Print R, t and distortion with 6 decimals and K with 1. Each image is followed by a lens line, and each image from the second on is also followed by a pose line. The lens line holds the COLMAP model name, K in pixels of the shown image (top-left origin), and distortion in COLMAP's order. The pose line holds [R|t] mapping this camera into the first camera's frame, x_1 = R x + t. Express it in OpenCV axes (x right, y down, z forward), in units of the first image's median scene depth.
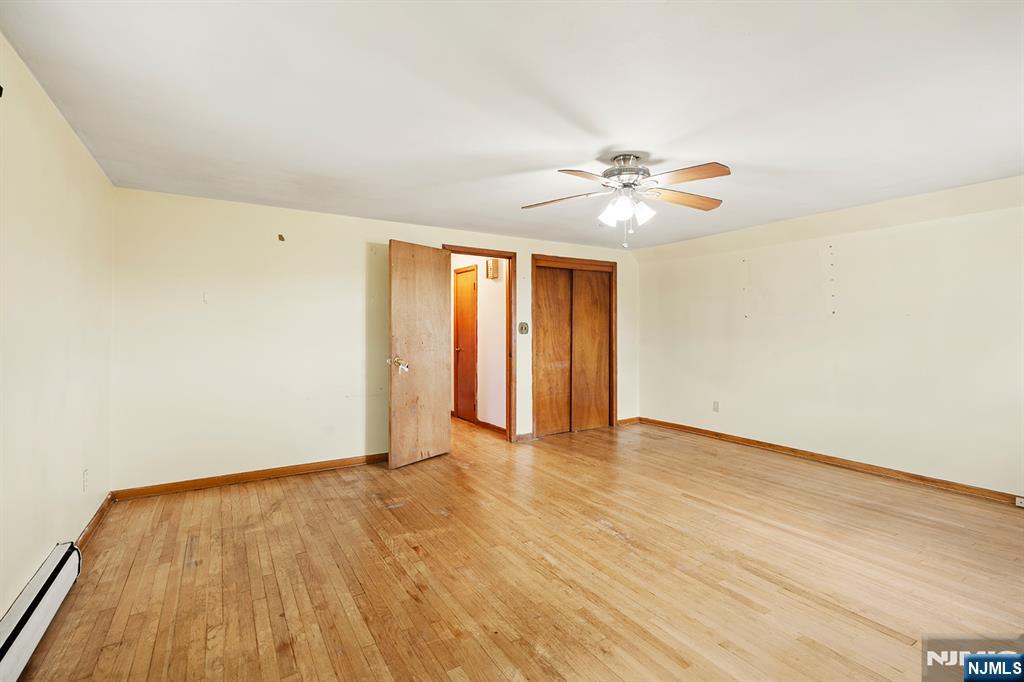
lens RADIAL K [[466.7, 0, 514.9], [0, 466.7, 328.8], [0, 0, 1]] dist [-0.001555, 0.000079]
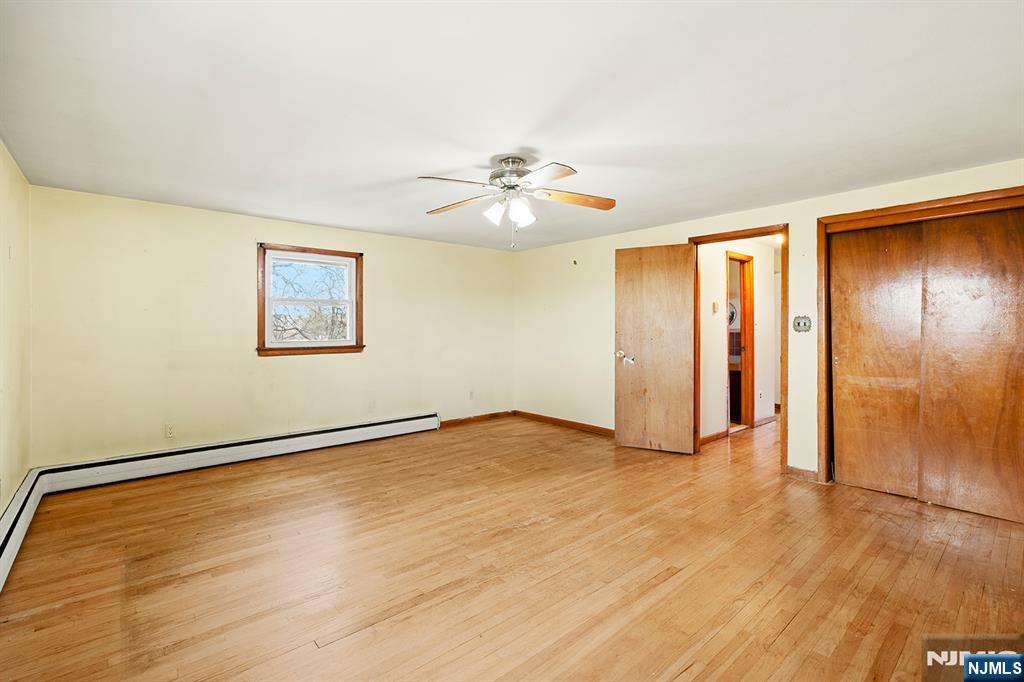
lens RADIAL K [[460.3, 0, 510.7], [0, 460.3, 324.1], [0, 0, 1]] dist [-0.015054, -0.000043]
pose [[0.150387, -0.007997, -0.988595, 1.196522], [0.002024, 0.999968, -0.007781, 0.006717], [0.988625, -0.000831, 0.150399, 0.805996]]
